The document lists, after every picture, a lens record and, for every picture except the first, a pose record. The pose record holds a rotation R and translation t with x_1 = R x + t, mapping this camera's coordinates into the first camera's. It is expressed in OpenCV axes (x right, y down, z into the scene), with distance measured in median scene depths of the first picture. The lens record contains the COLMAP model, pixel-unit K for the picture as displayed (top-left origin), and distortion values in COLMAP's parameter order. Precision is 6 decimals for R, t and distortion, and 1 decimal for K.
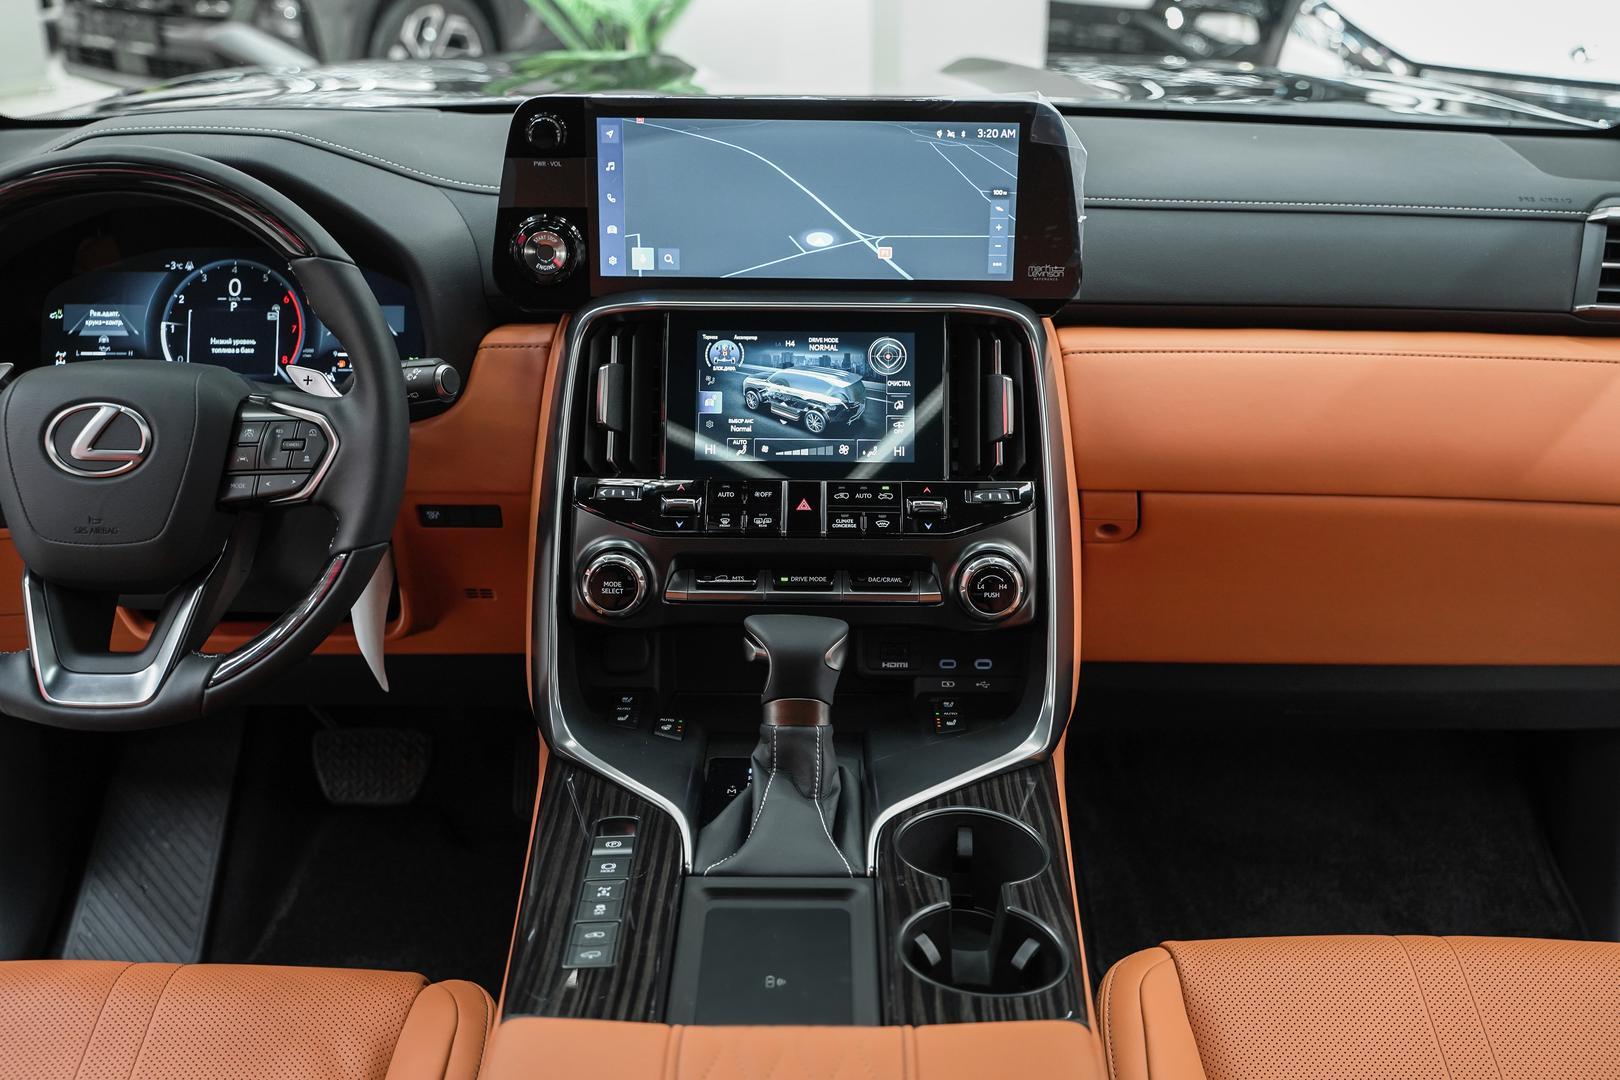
lens RADIAL K [[1721.4, 0, 815.0], [0, 1721.4, 531.2], [0, 0, 1]] dist [-0.003291, 0.003703]
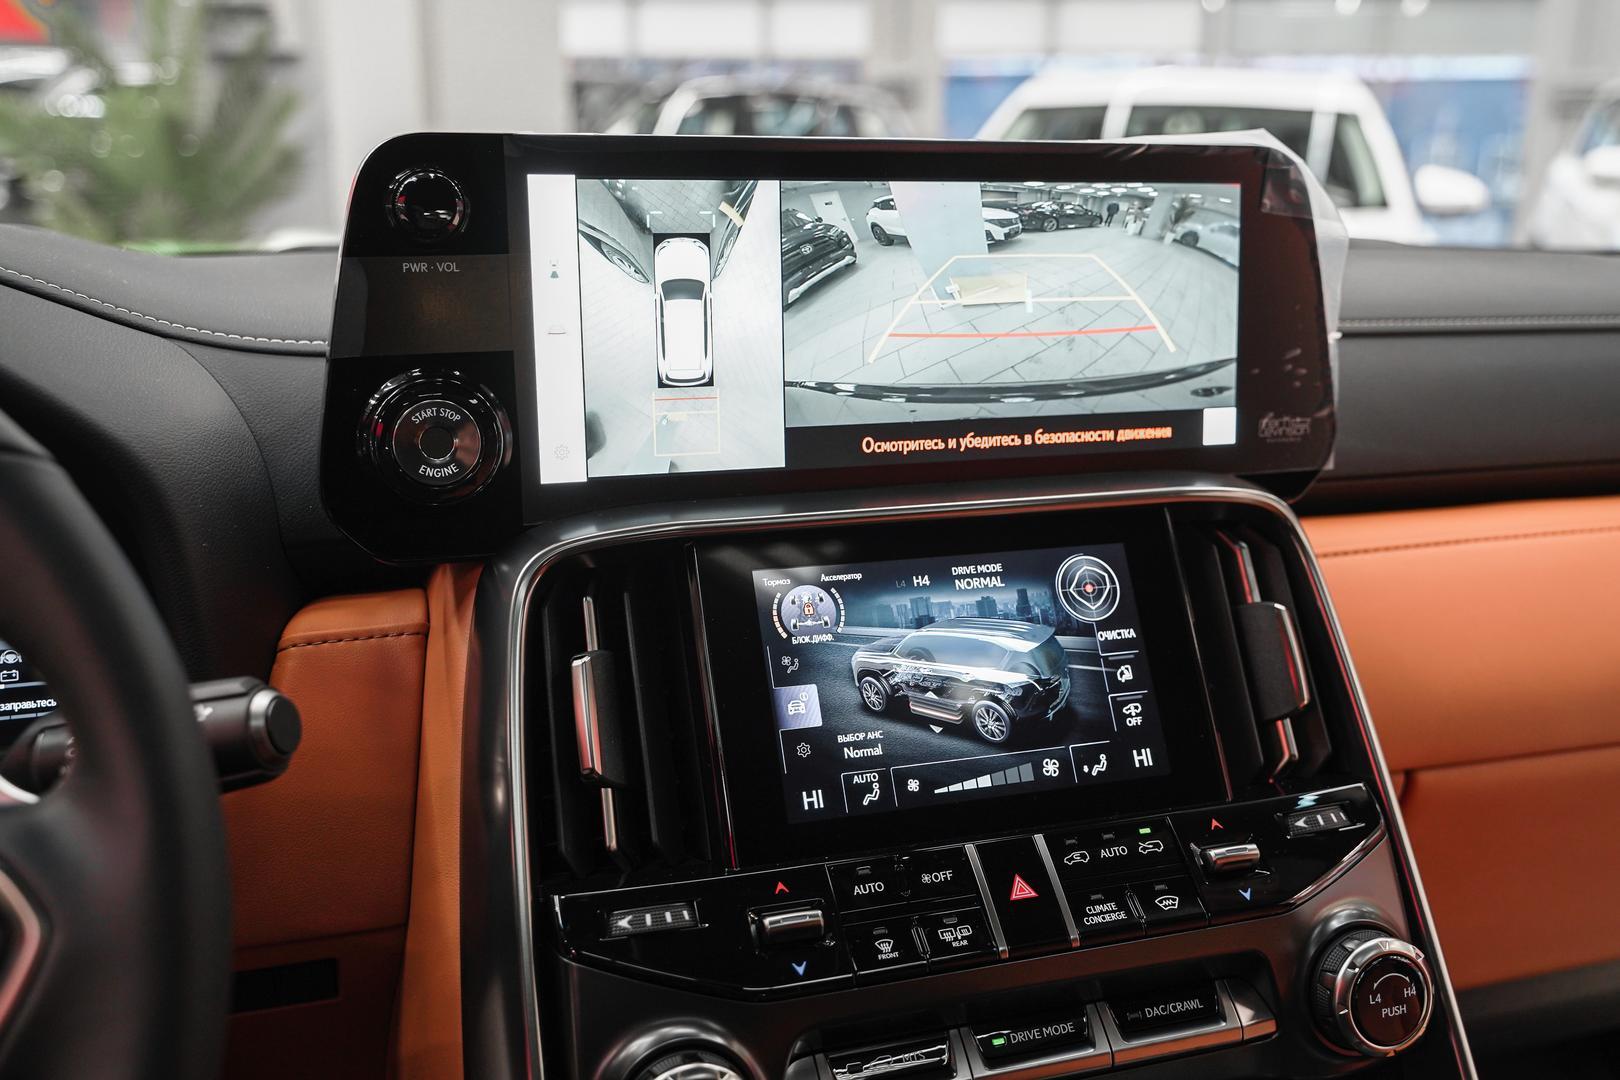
lens RADIAL K [[1553.2, 0, 835.9], [0, 1553.2, 531.6], [0, 0, 1]] dist [-0.005515, -0.002544]
pose [[0.948553, -0.076906, 0.307137, -0.187442], [0.122724, 0.983522, -0.132749, -0.063185], [-0.291867, 0.163613, 0.942361, 0.550060]]
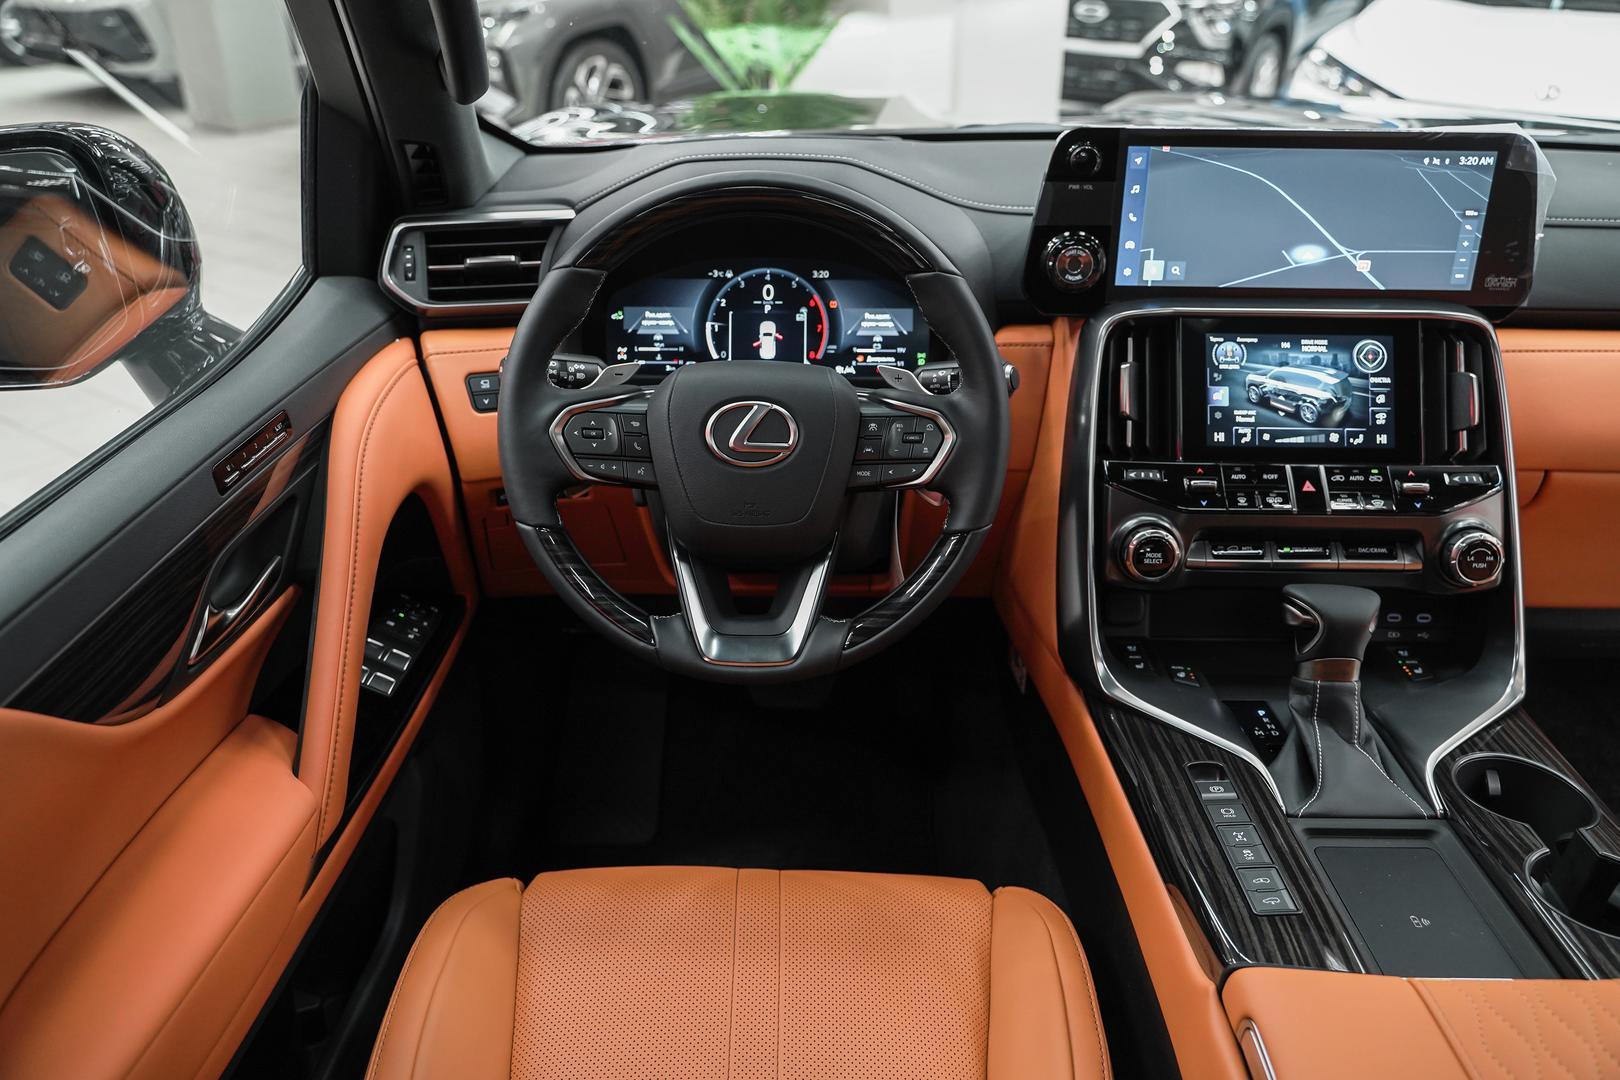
lens RADIAL K [[1264.4, 0, 810.0], [0, 1264.4, 540.0], [0, 0, 1]] dist [-0.012780, 0.005126]
pose [[0.999858, 0.004478, -0.016259, -0.320473], [-0.003345, 0.997609, 0.069034, -0.035786], [0.016529, -0.068970, 0.997482, 0.139306]]
